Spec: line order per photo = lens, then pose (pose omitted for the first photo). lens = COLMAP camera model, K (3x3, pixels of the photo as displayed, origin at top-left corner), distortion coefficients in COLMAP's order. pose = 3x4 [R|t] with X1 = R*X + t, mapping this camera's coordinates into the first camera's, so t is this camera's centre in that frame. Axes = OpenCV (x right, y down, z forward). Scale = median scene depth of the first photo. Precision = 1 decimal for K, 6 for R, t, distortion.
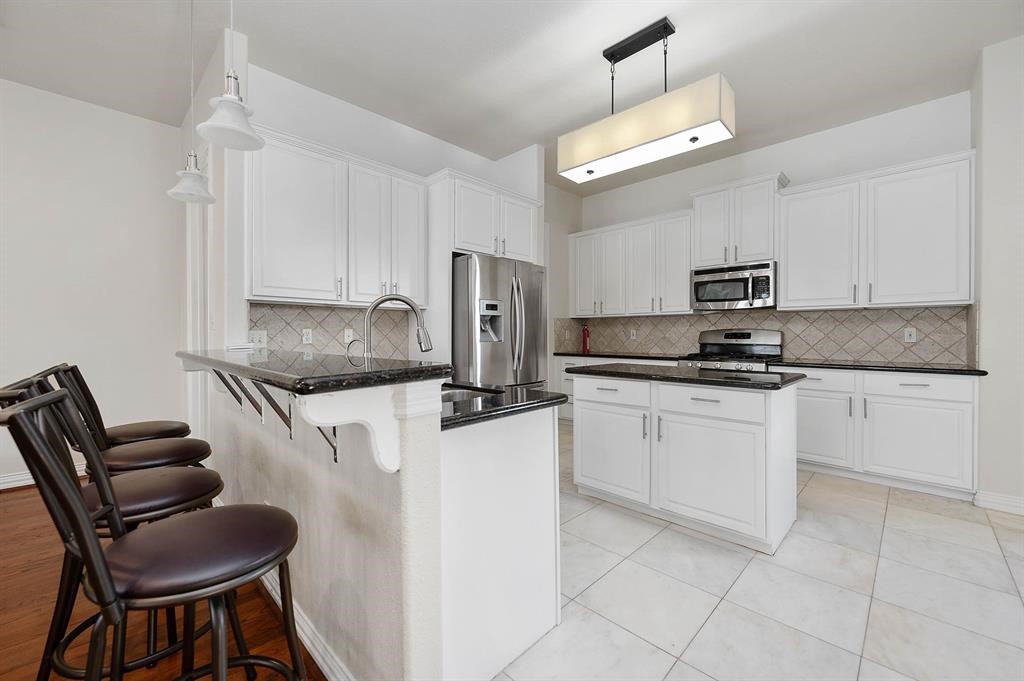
lens RADIAL K [[404.7, 0, 517.9], [0, 404.7, 337.3], [0, 0, 1]] dist [-0.001329, -0.000310]
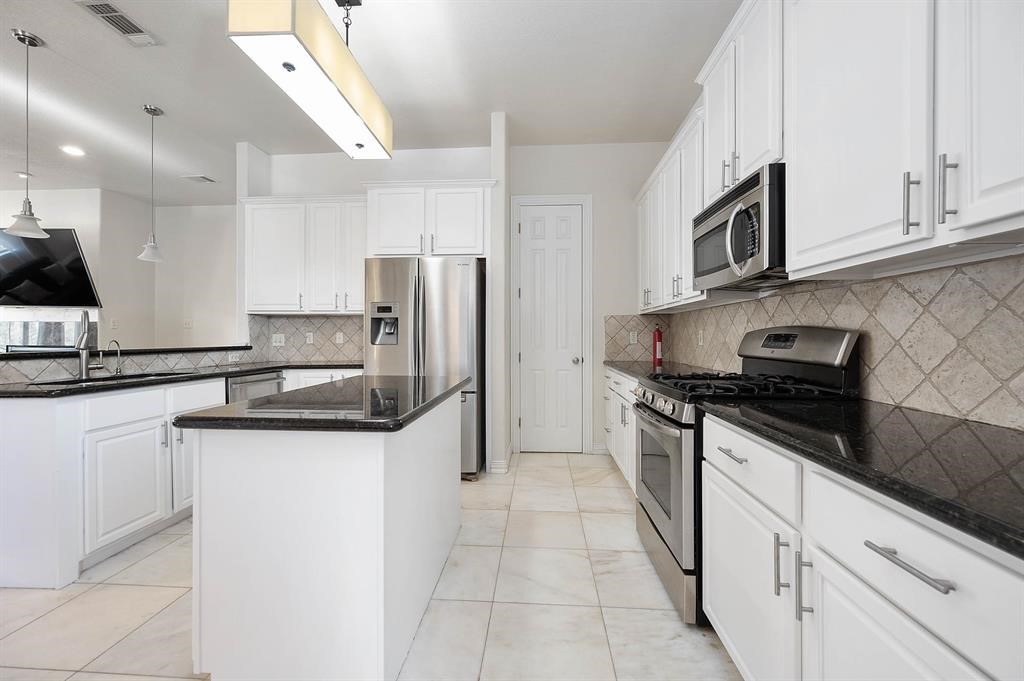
lens RADIAL K [[404.7, 0, 519.0], [0, 404.7, 335.9], [0, 0, 1]] dist [-0.001329, -0.000310]
pose [[0.643745, 0.000538, -0.765240, 0.898827], [-0.006382, 0.999969, -0.004666, -0.007527], [0.765214, 0.007887, 0.643728, 0.616627]]
